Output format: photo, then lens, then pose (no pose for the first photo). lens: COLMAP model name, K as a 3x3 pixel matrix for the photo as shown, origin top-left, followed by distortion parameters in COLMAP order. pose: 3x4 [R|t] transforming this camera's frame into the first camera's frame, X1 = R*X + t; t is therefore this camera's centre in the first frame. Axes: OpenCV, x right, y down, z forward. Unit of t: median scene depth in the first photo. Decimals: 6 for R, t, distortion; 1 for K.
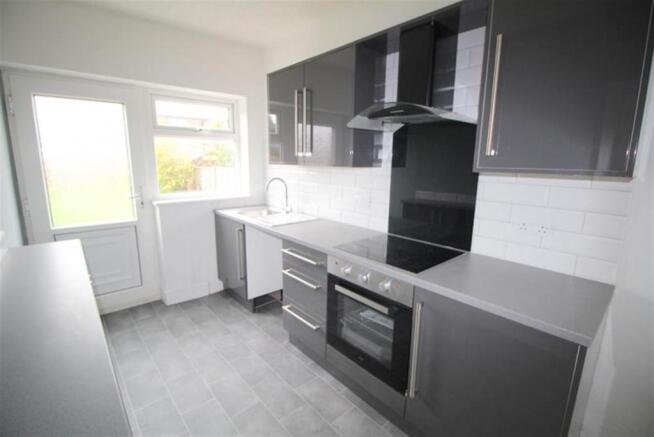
lens RADIAL K [[297.7, 0, 328.7], [0, 297.7, 216.5], [0, 0, 1]] dist [-0.000140, -0.012406]
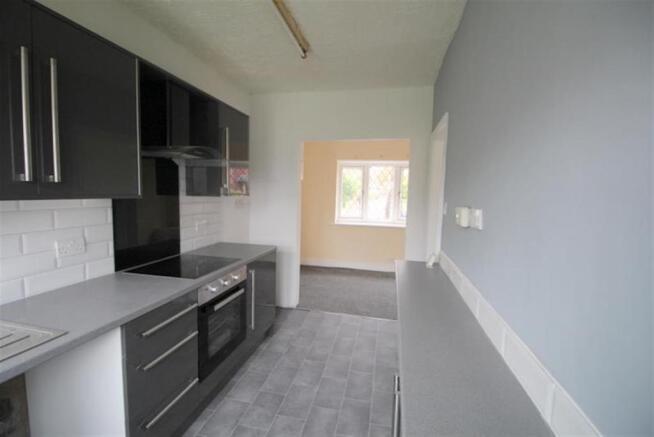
lens RADIAL K [[297.7, 0, 328.7], [0, 297.7, 216.5], [0, 0, 1]] dist [-0.000140, -0.012406]
pose [[-0.584261, -0.074621, 0.808128, -0.982652], [0.147159, 0.969516, 0.195916, -0.209082], [-0.798112, 0.233389, -0.555470, 1.090107]]
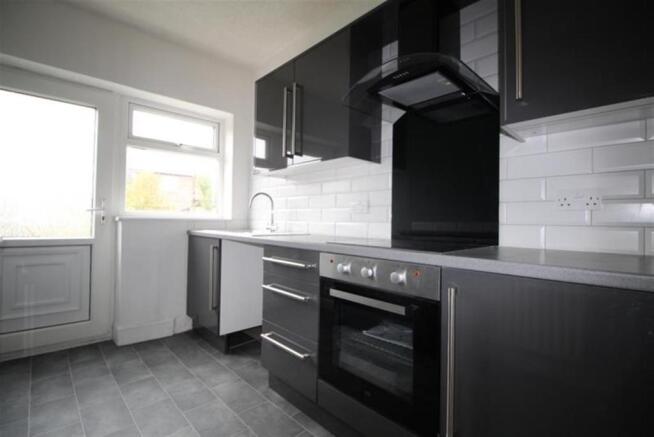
lens RADIAL K [[297.7, 0, 328.7], [0, 297.7, 216.5], [0, 0, 1]] dist [-0.000140, -0.012406]
pose [[0.999360, 0.002415, 0.035685, -0.006285], [0.004761, 0.979862, -0.199621, 0.136751], [-0.035449, 0.199663, 0.979223, 0.149189]]
